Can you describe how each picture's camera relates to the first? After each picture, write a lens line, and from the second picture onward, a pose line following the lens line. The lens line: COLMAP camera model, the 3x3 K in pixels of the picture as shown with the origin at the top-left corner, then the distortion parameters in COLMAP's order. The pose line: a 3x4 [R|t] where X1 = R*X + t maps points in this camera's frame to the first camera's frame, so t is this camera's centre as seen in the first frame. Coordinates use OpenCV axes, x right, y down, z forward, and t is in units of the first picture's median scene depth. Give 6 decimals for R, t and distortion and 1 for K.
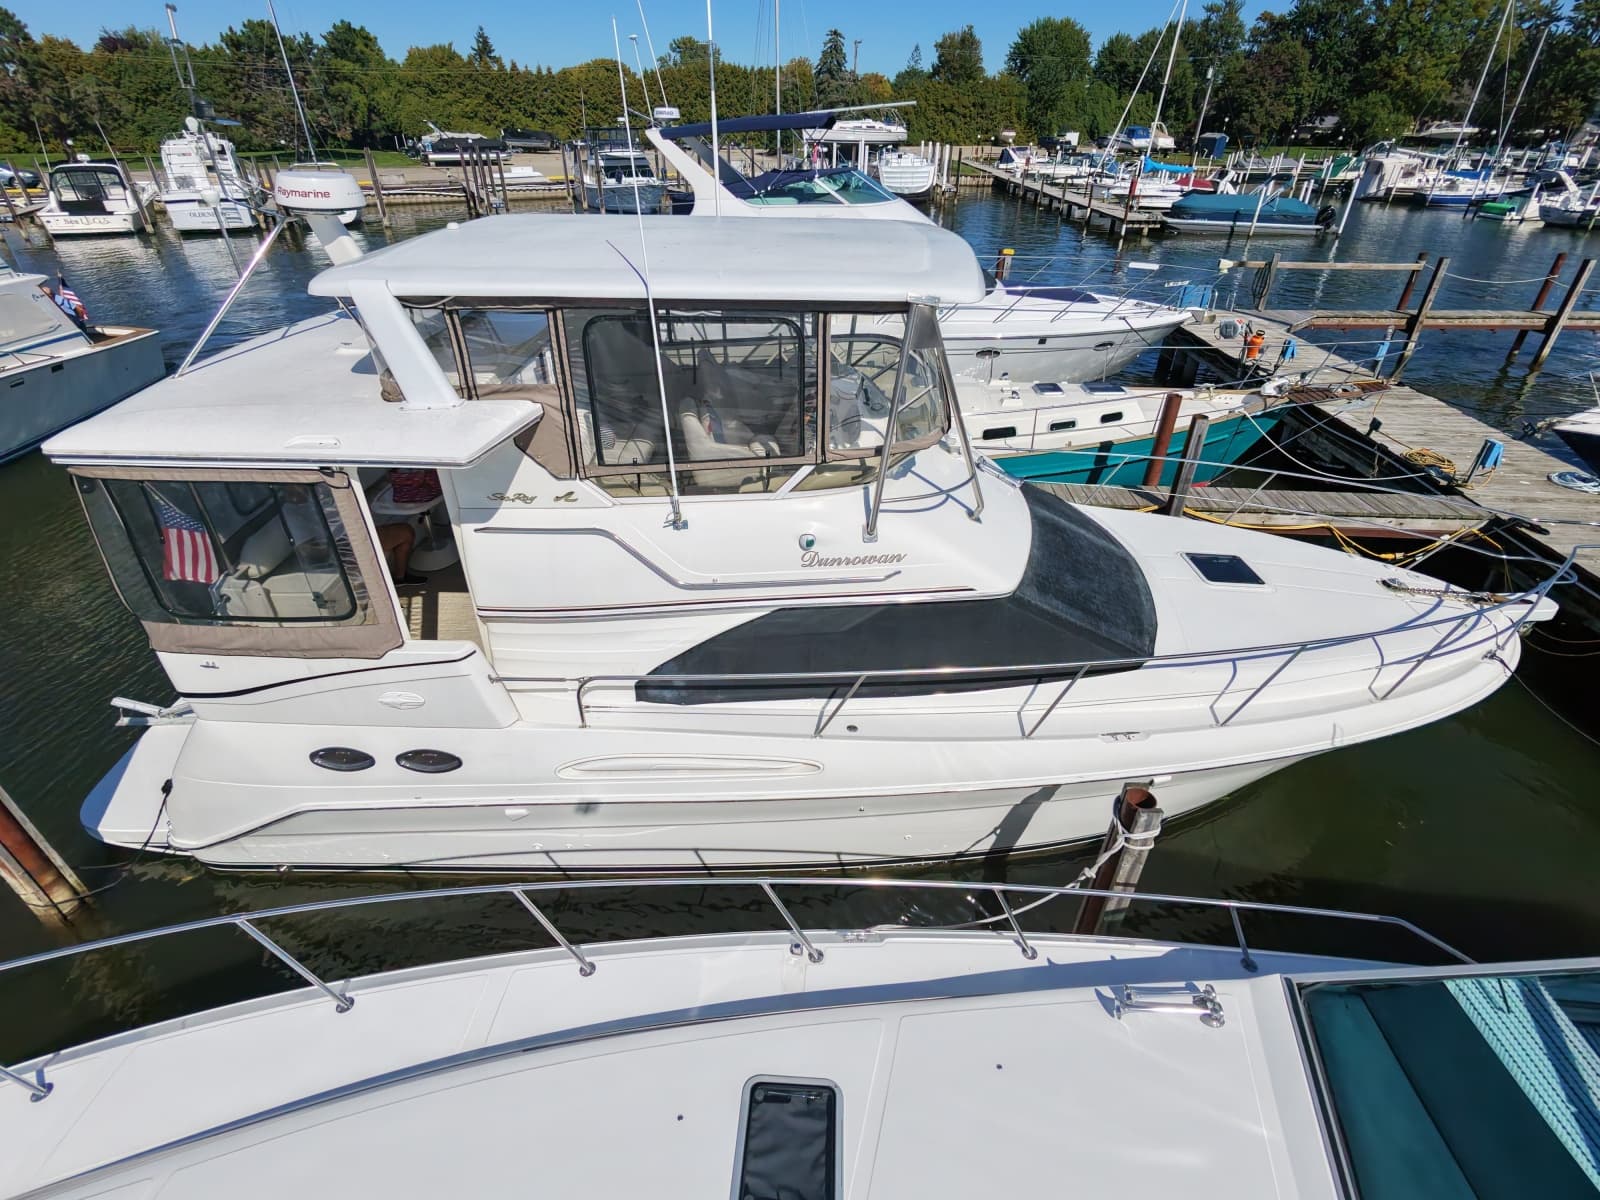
lens RADIAL K [[767.4, 0, 793.8], [0, 767.4, 595.4], [0, 0, 1]] dist [-0.000178, 0.000783]
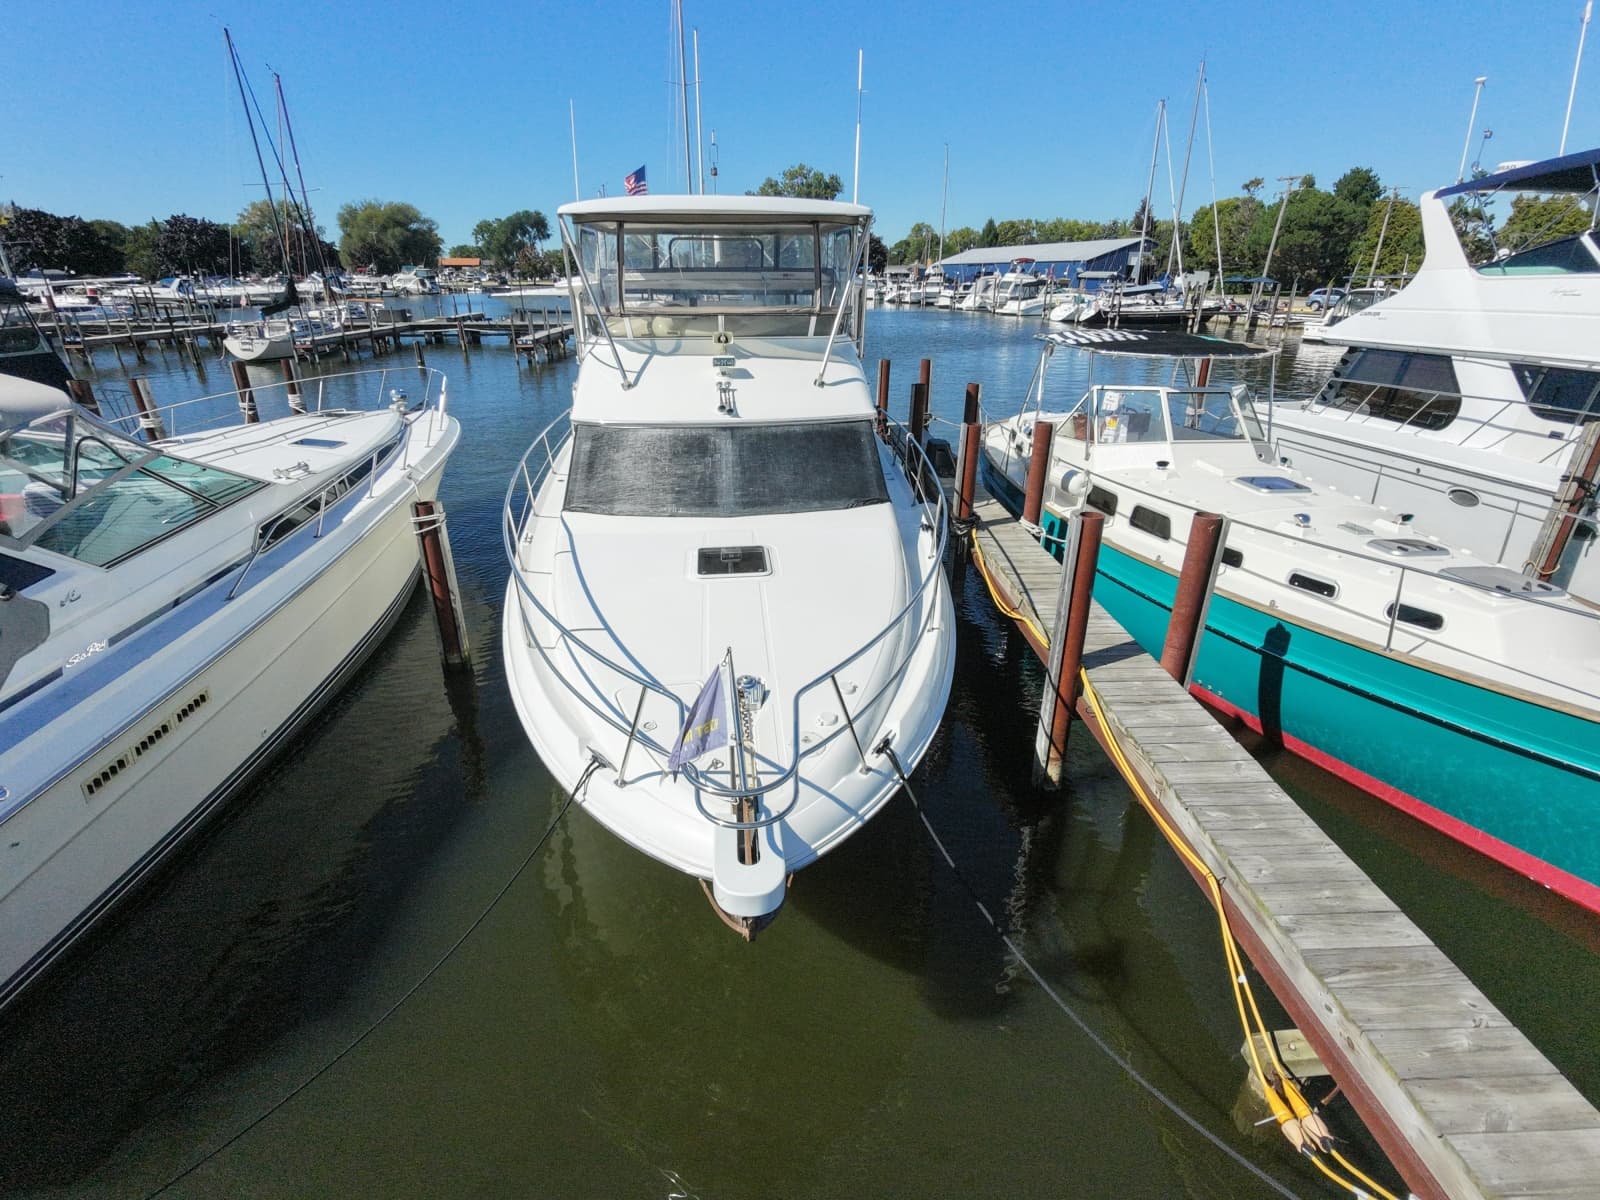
lens RADIAL K [[755.4, 0, 805.2], [0, 755.4, 600.5], [0, 0, 1]] dist [0.000631, 0.001002]
pose [[0.099613, 0.395050, -0.913243, 0.179806], [-0.530216, 0.797723, 0.287244, -0.038011], [0.841990, 0.455603, 0.288925, 0.112543]]
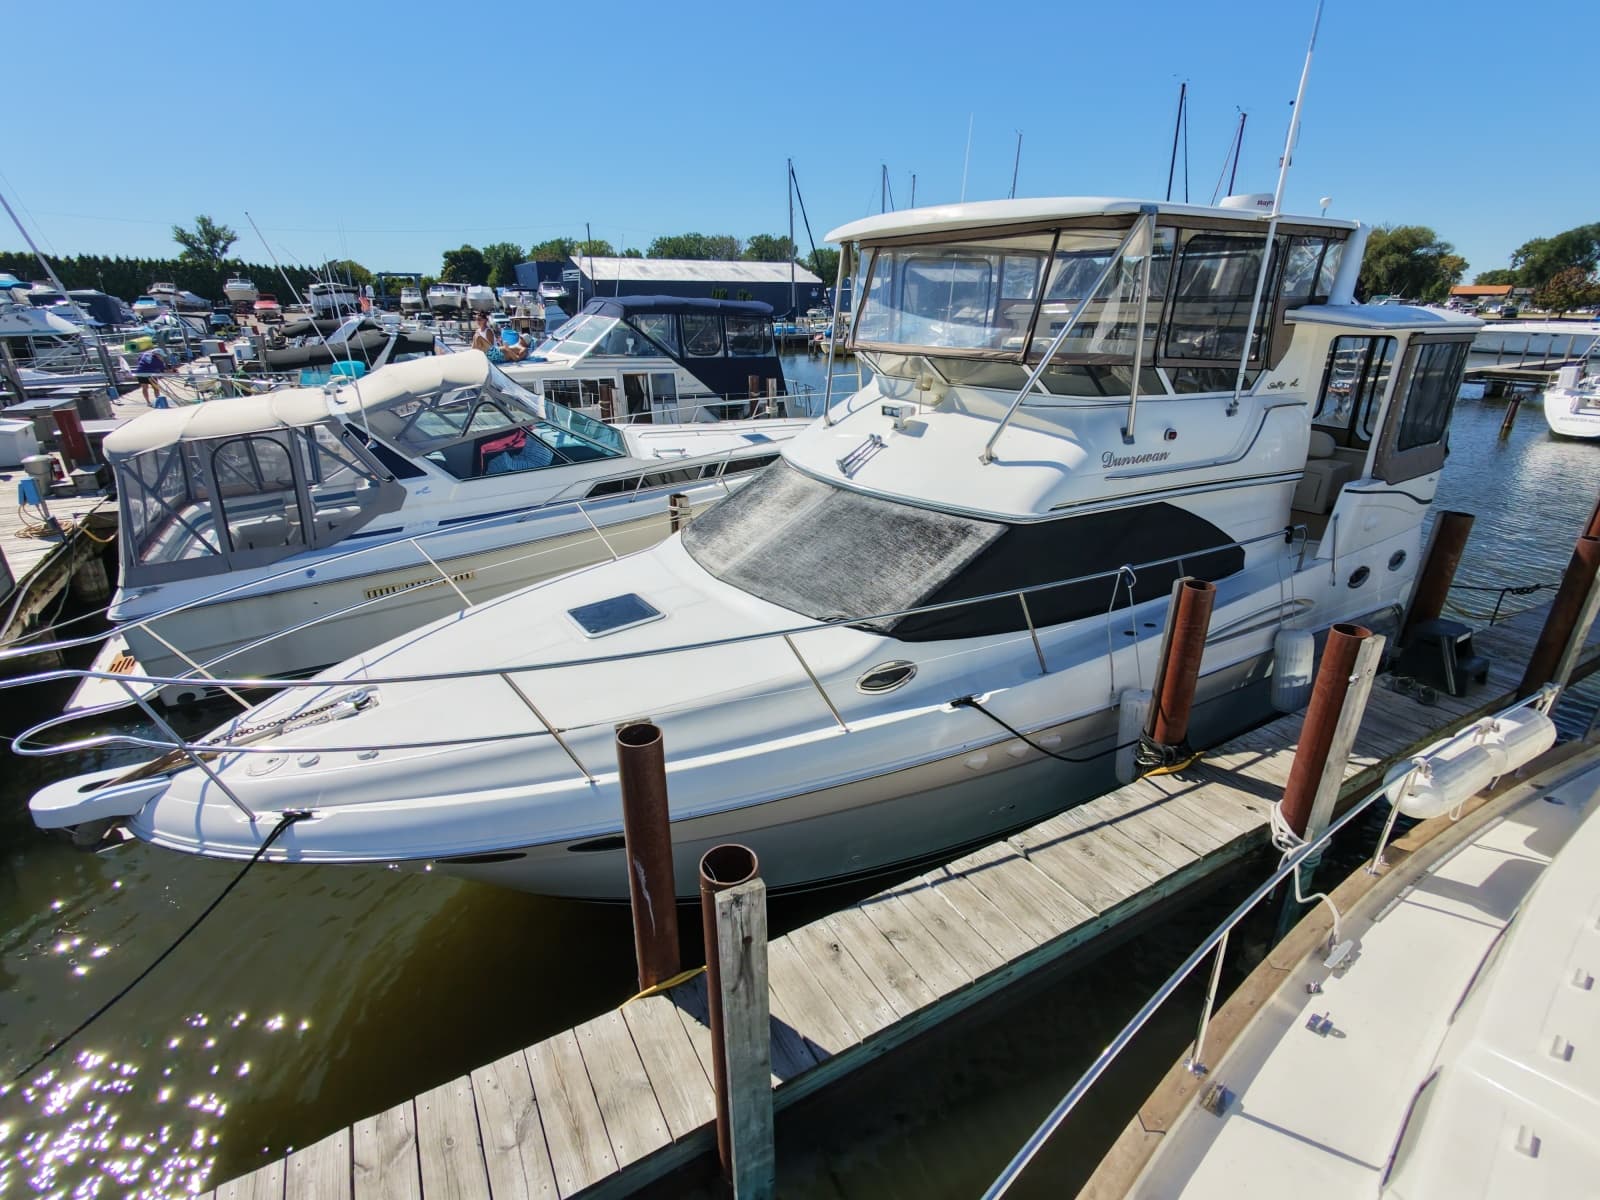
lens RADIAL K [[761.6, 0, 804.8], [0, 761.6, 596.2], [0, 0, 1]] dist [0.000802, 0.000973]
pose [[-0.838609, 0.194315, -0.508897, 0.104184], [-0.291545, 0.629045, 0.720627, -0.087740], [0.460148, 0.752691, -0.470872, 0.191170]]
